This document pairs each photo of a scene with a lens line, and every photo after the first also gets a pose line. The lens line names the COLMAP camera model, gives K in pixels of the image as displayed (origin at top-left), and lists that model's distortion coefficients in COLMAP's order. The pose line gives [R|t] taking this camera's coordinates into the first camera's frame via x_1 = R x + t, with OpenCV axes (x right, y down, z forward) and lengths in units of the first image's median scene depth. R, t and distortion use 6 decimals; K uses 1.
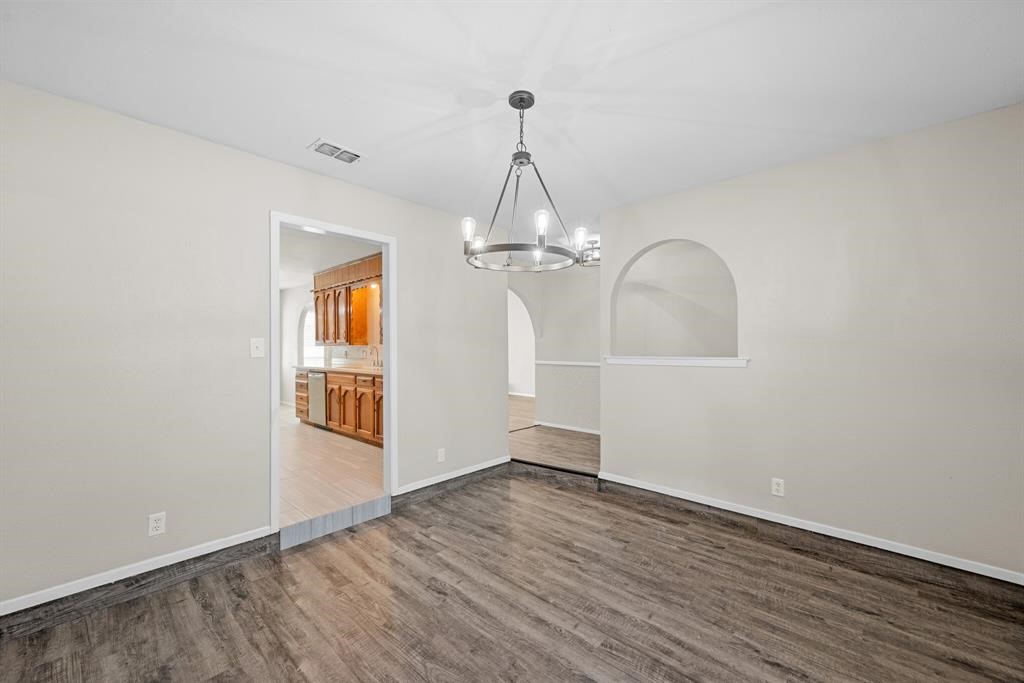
lens RADIAL K [[407.1, 0, 515.8], [0, 407.1, 344.2], [0, 0, 1]] dist [0.000526, 0.000041]
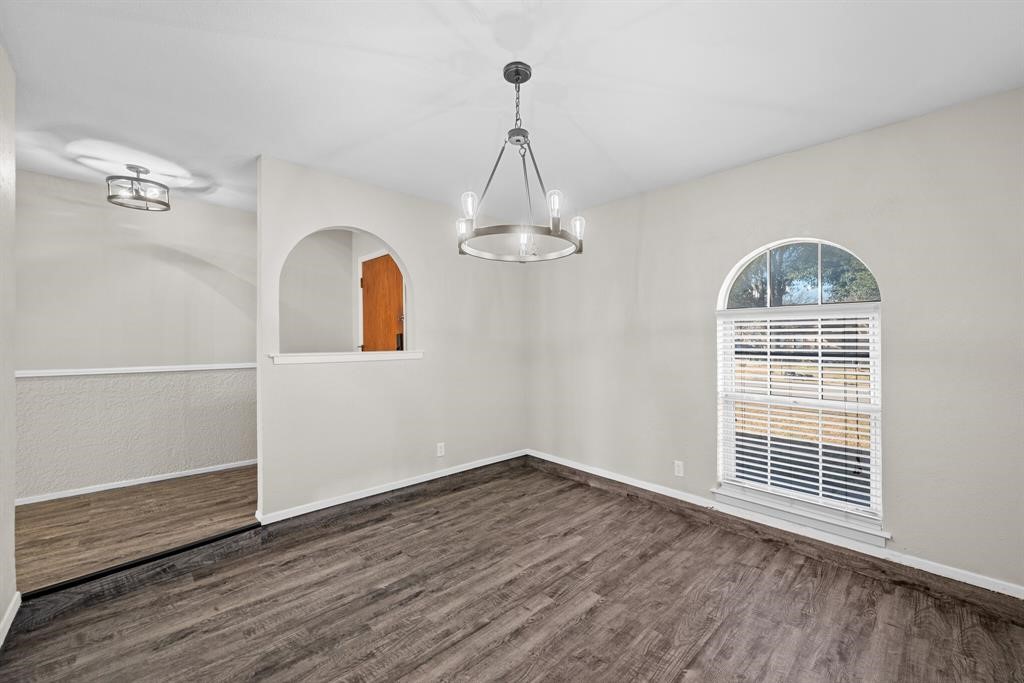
lens RADIAL K [[407.1, 0, 515.8], [0, 407.1, 344.2], [0, 0, 1]] dist [0.000526, 0.000041]
pose [[0.066378, -0.006791, 0.997771, -0.622704], [-0.006438, 0.999953, 0.007234, 0.005206], [-0.997774, -0.006904, 0.066331, 0.674403]]
